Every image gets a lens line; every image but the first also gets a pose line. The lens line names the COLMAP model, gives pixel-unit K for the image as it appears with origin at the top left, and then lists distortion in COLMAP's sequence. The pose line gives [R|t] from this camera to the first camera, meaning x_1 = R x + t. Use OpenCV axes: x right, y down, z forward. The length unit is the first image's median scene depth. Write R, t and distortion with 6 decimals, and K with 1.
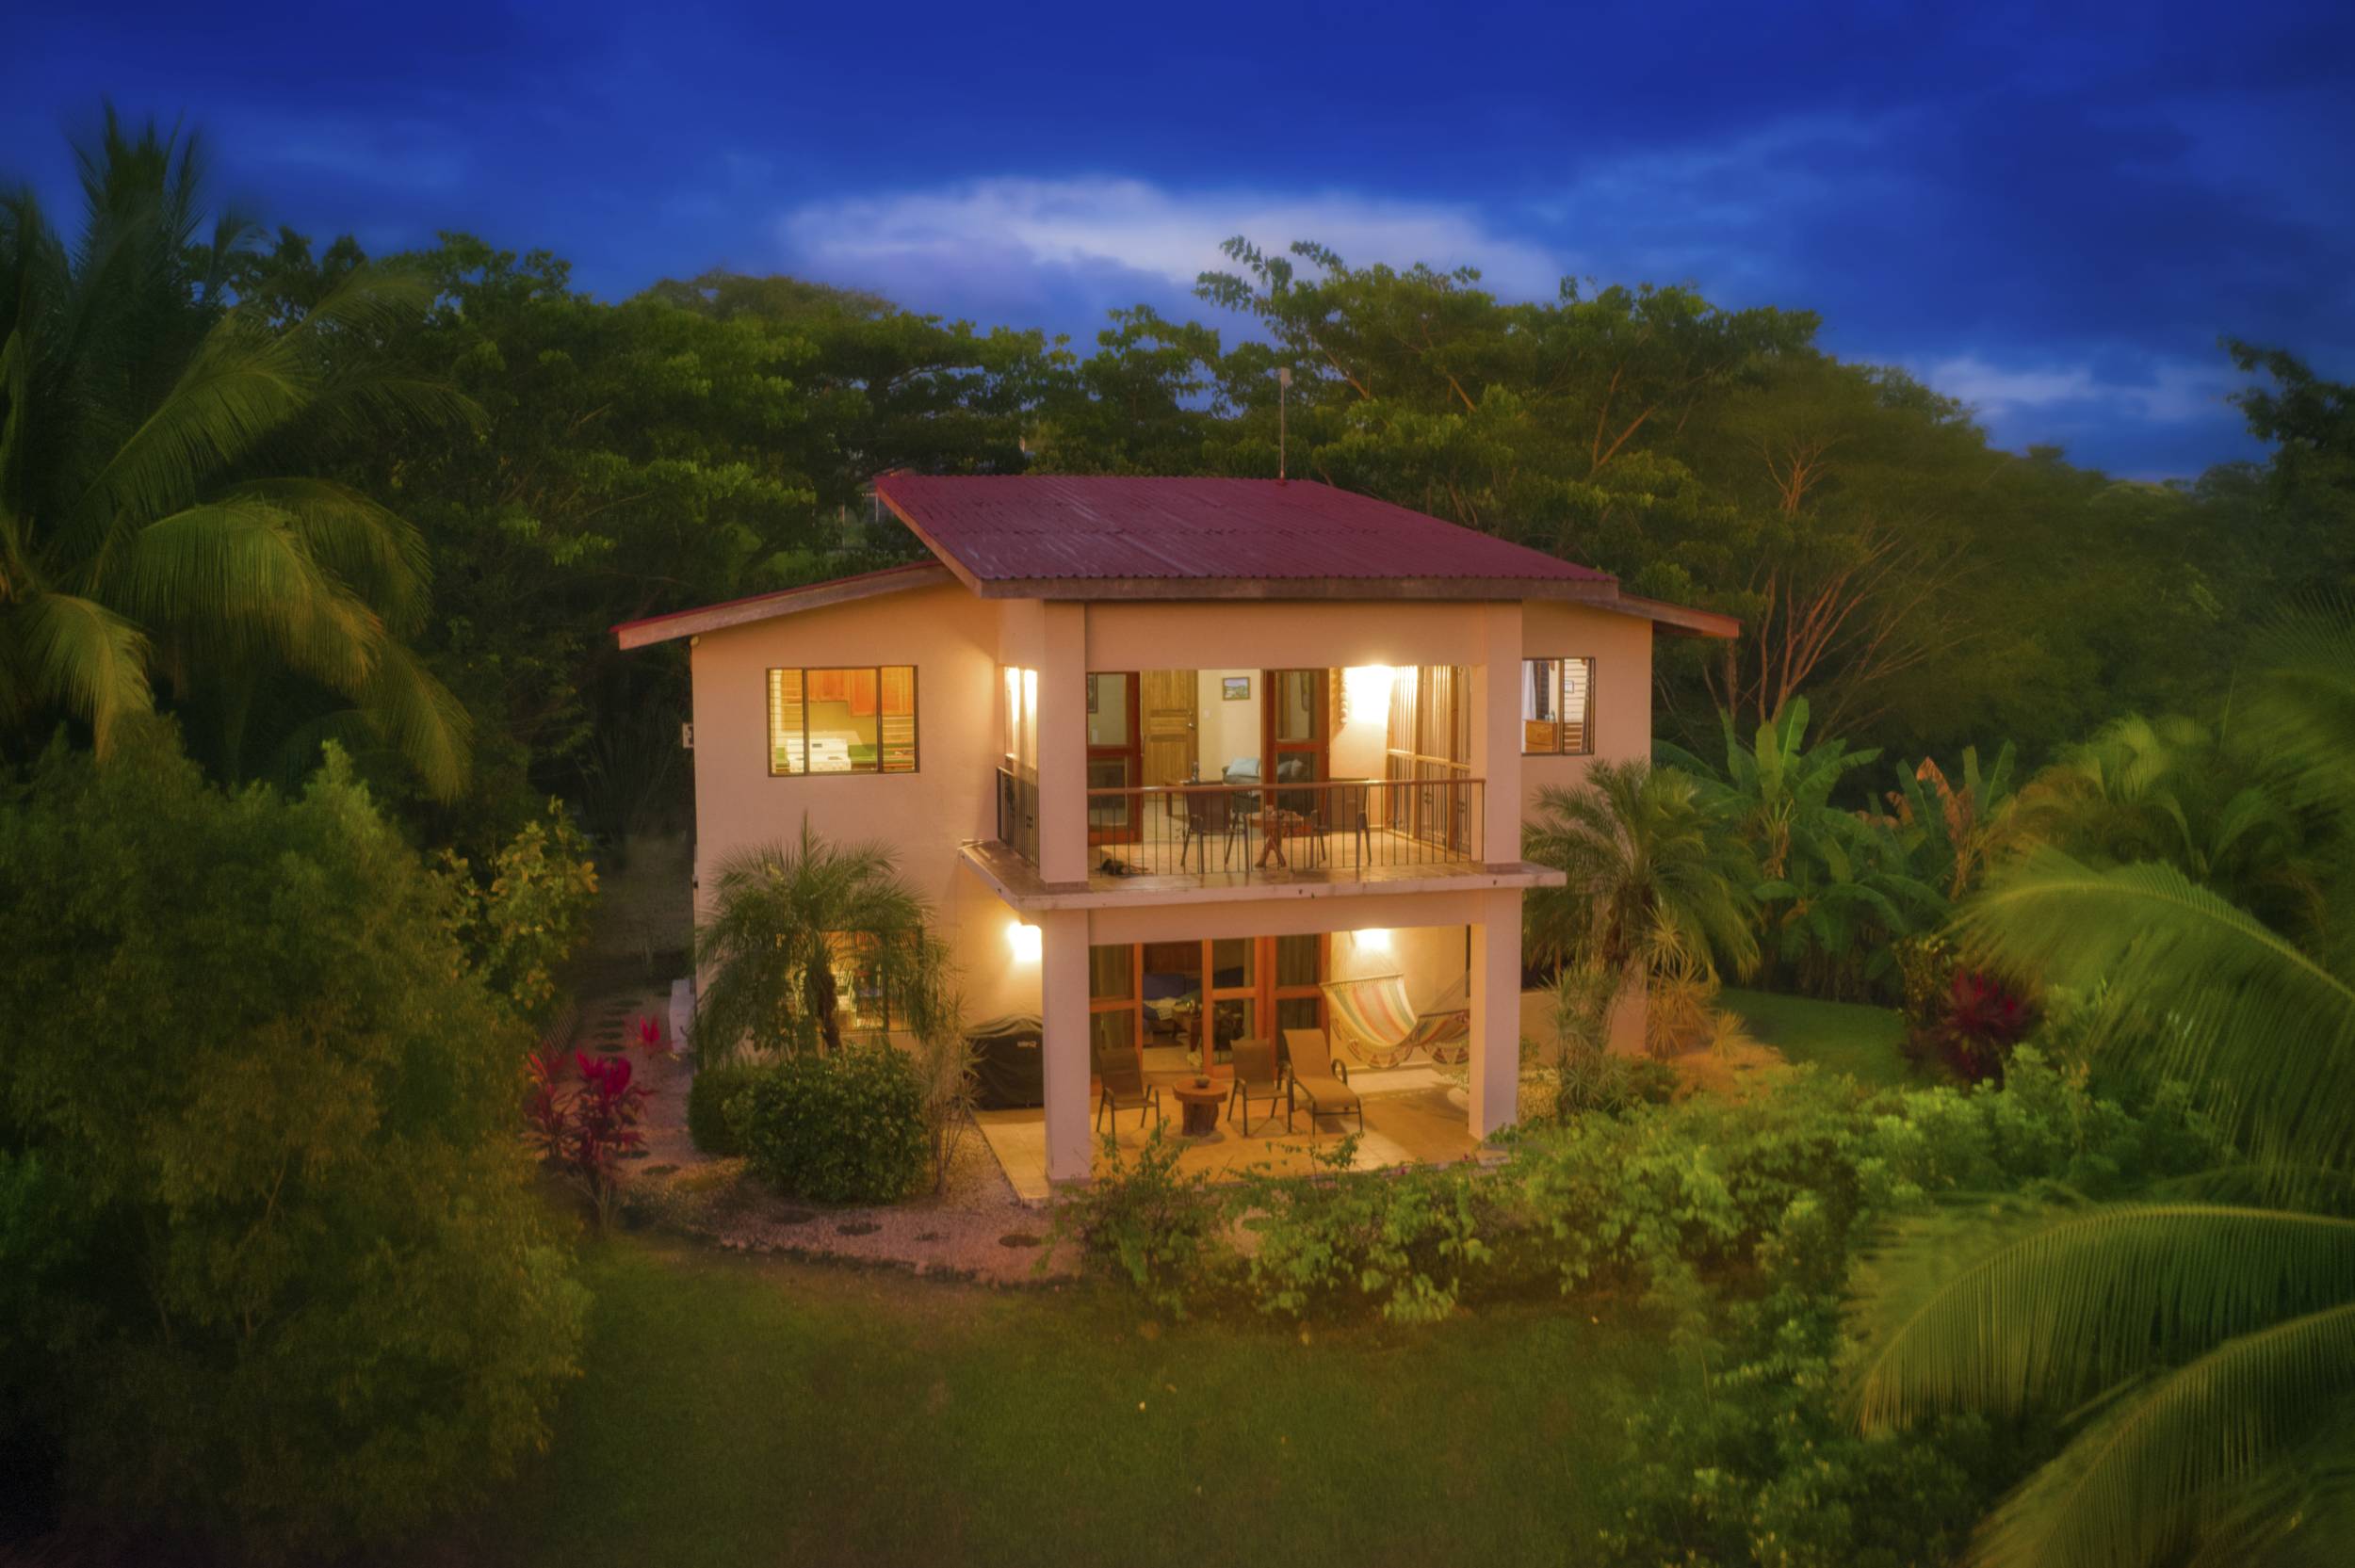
lens RADIAL K [[1894.4, 0, 1144.9], [0, 1894.4, 782.5], [0, 0, 1]] dist [-0.174029, 0.002013]
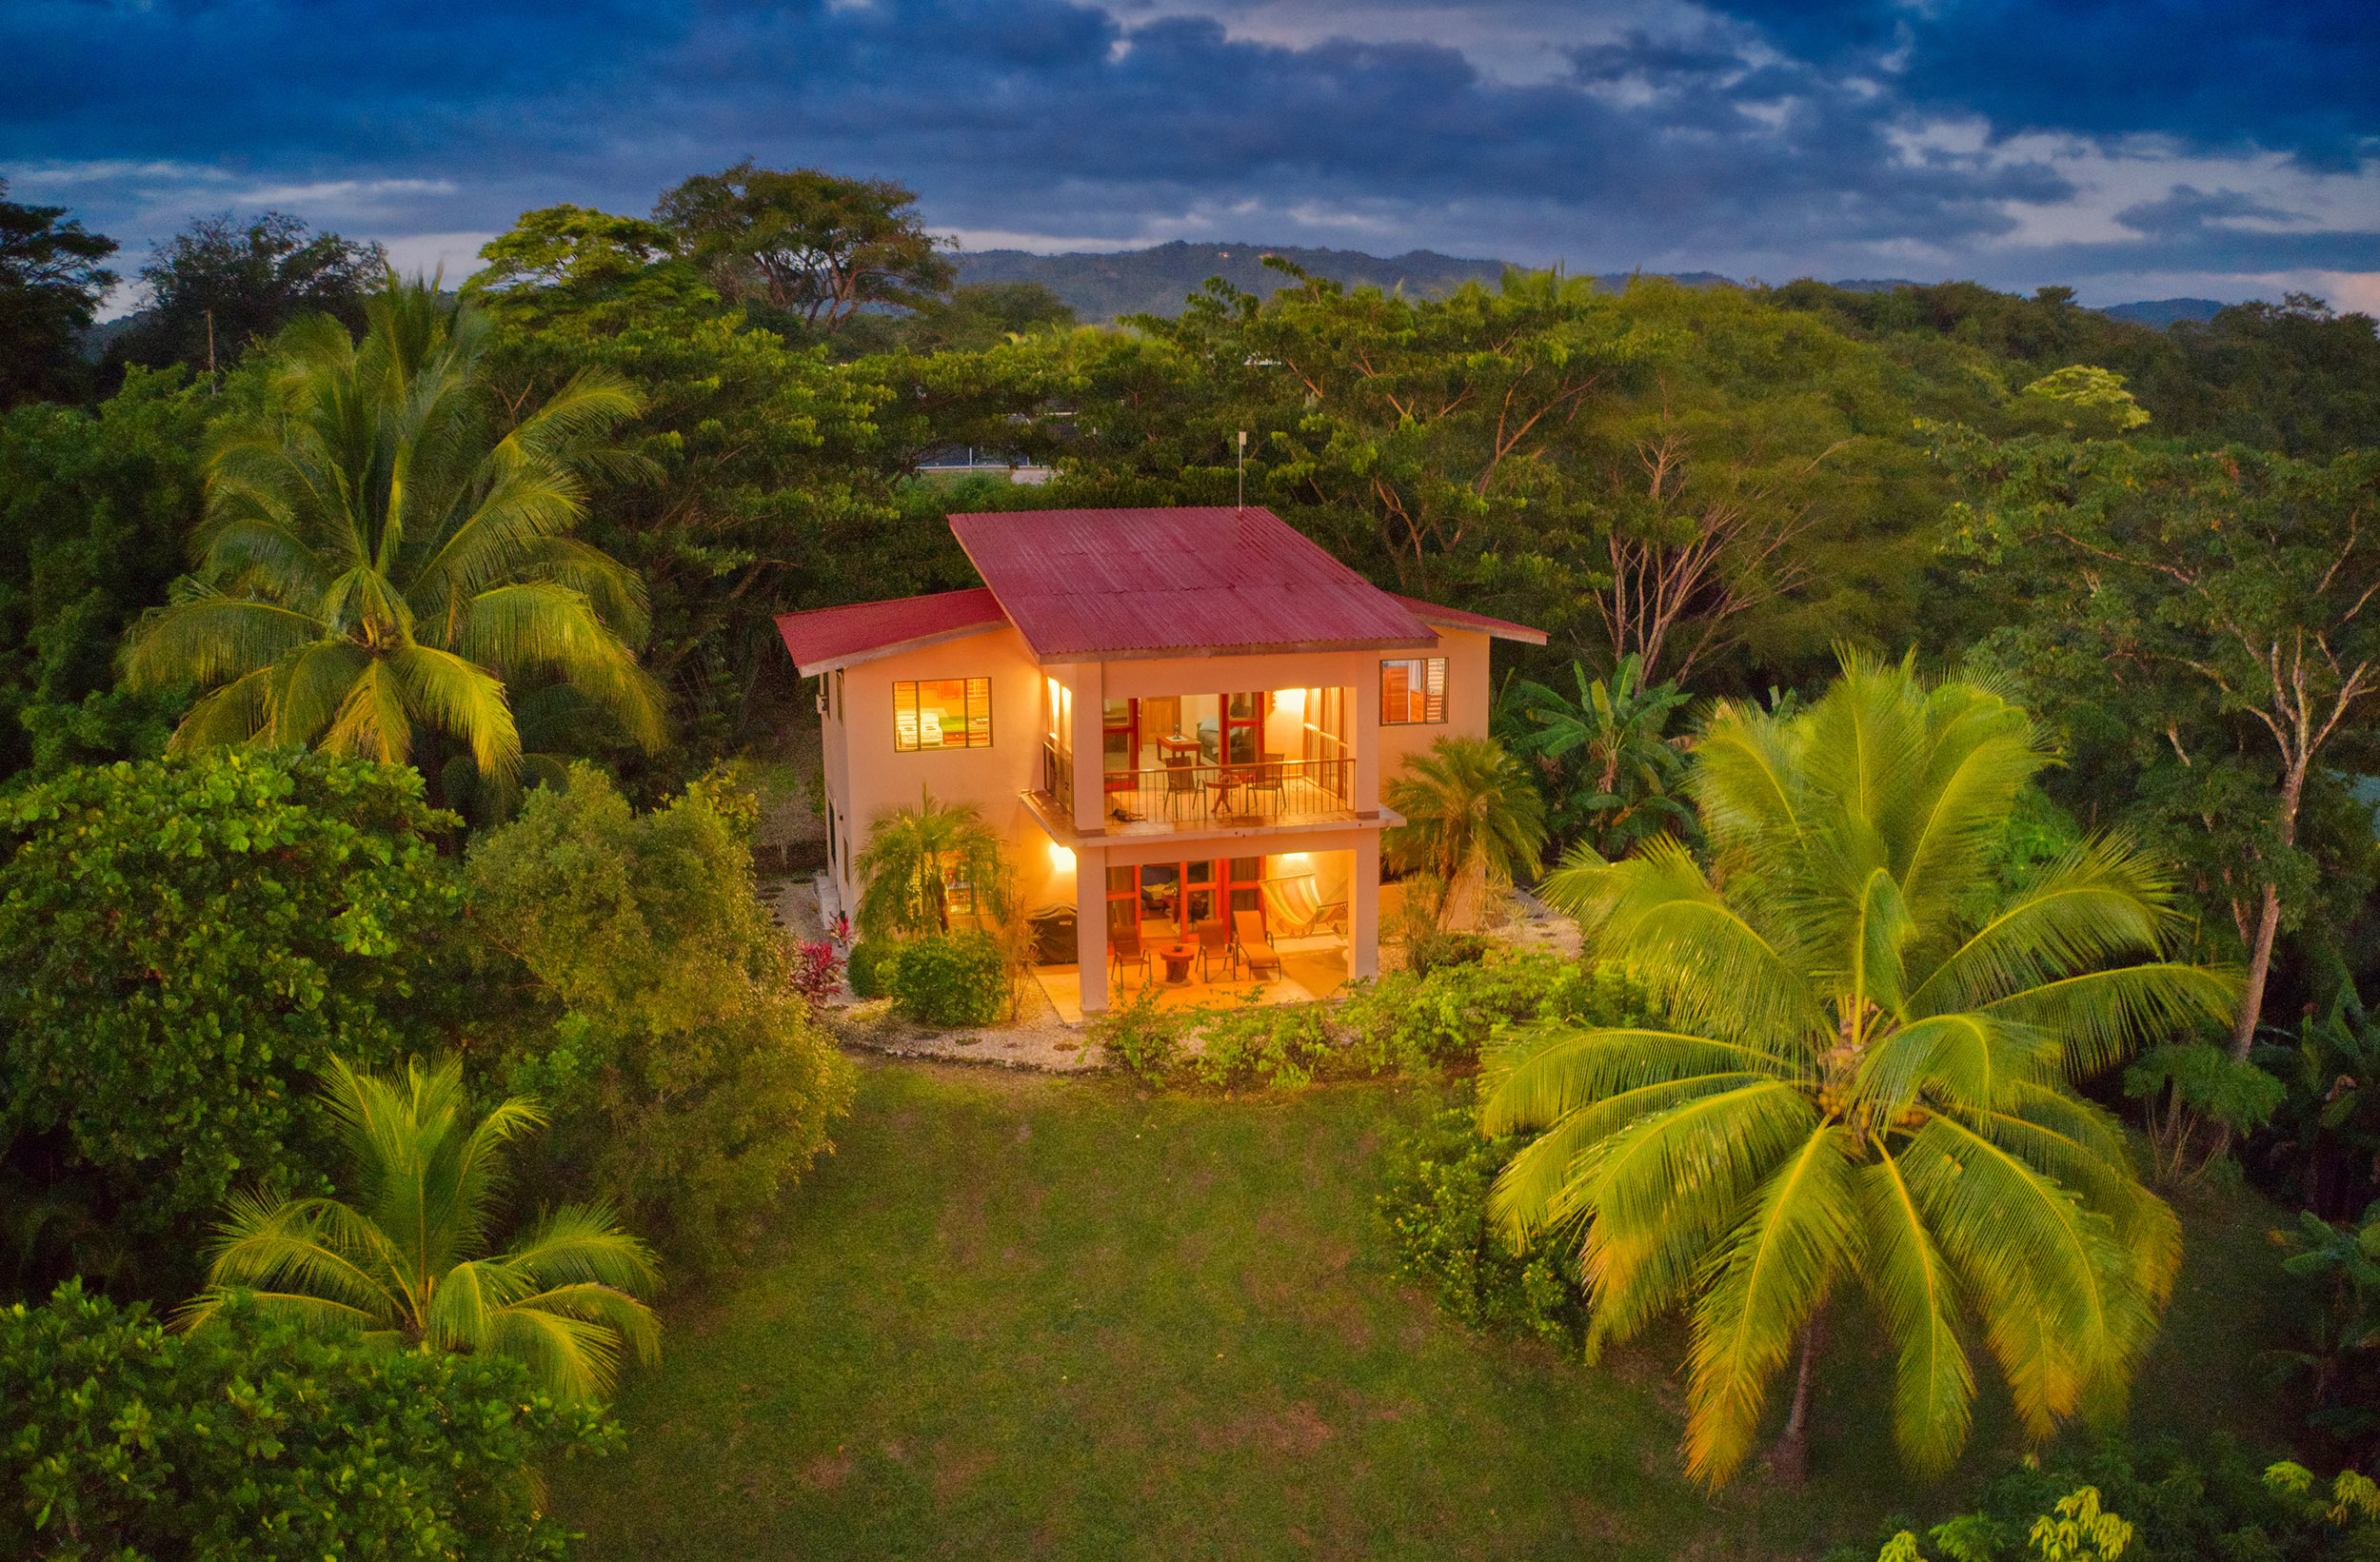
lens RADIAL K [[1990.9, 0, 1190.0], [0, 1990.9, 781.0], [0, 0, 1]] dist [-0.144444, -0.000003]
pose [[0.999838, -0.005218, 0.017220, 0.013299], [0.003557, 0.995462, 0.095098, -0.142848], [-0.017638, -0.095021, 0.995319, -0.662185]]
